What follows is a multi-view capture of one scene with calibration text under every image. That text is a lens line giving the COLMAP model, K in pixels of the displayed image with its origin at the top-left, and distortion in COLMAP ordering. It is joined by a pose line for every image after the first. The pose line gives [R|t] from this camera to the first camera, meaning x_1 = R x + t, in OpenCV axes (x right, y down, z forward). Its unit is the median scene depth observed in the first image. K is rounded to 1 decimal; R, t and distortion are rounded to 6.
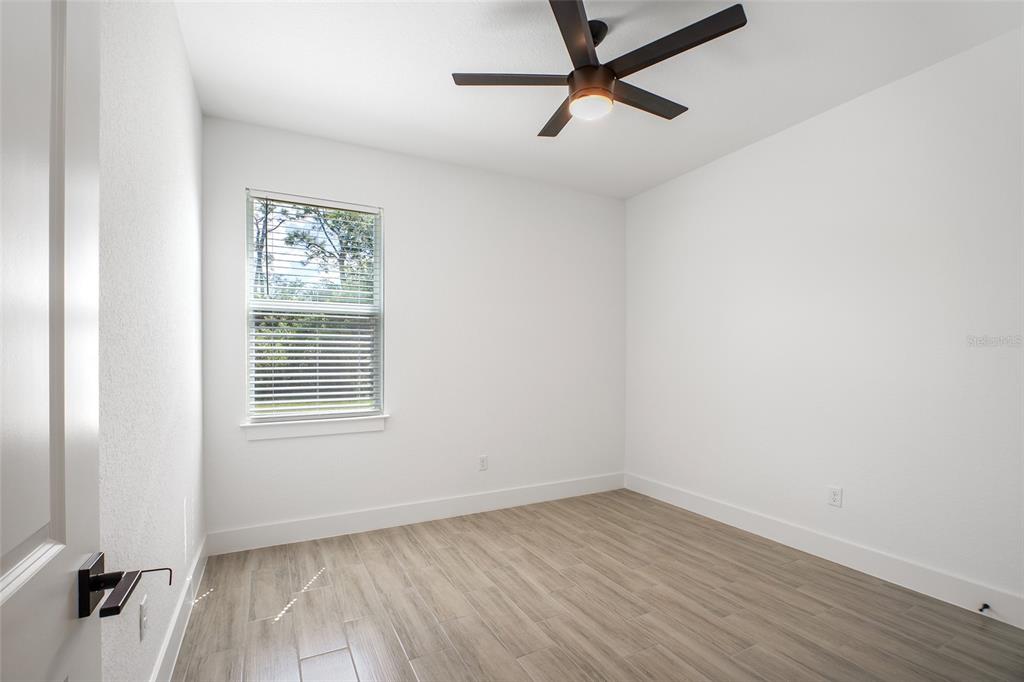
lens RADIAL K [[451.2, 0, 512.6], [0, 451.2, 352.1], [0, 0, 1]] dist [-0.023079, 0.002924]
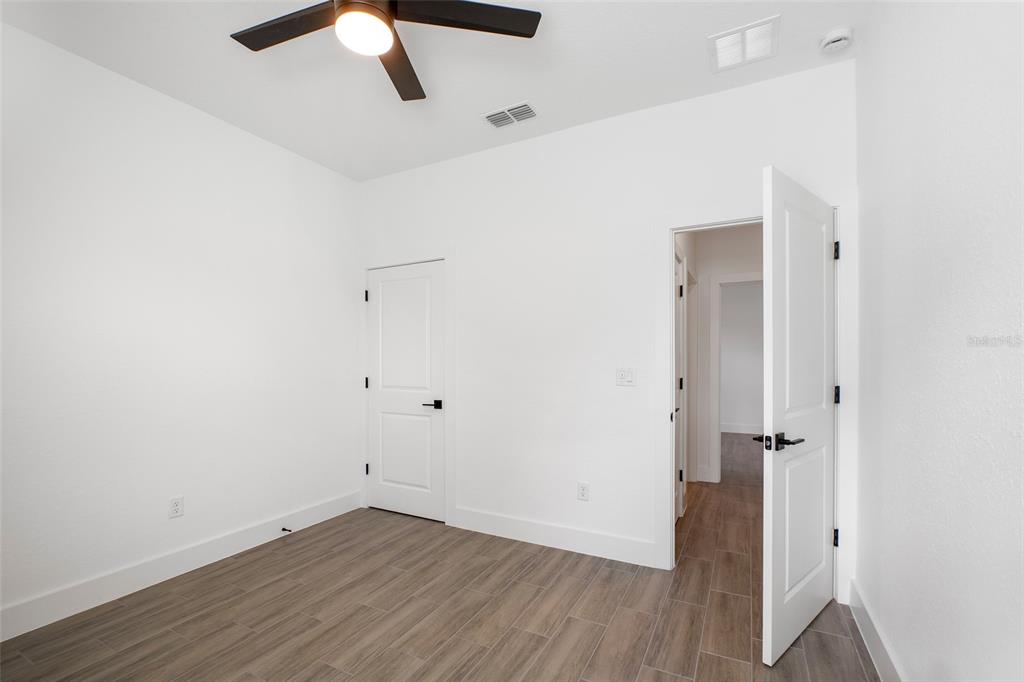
lens RADIAL K [[451.2, 0, 509.6], [0, 451.2, 349.4], [0, 0, 1]] dist [-0.023079, 0.002924]
pose [[-0.555026, 0.020963, 0.831569, -0.551823], [-0.010712, 0.999419, -0.032343, 0.014678], [-0.831764, -0.026859, -0.554479, 1.116104]]
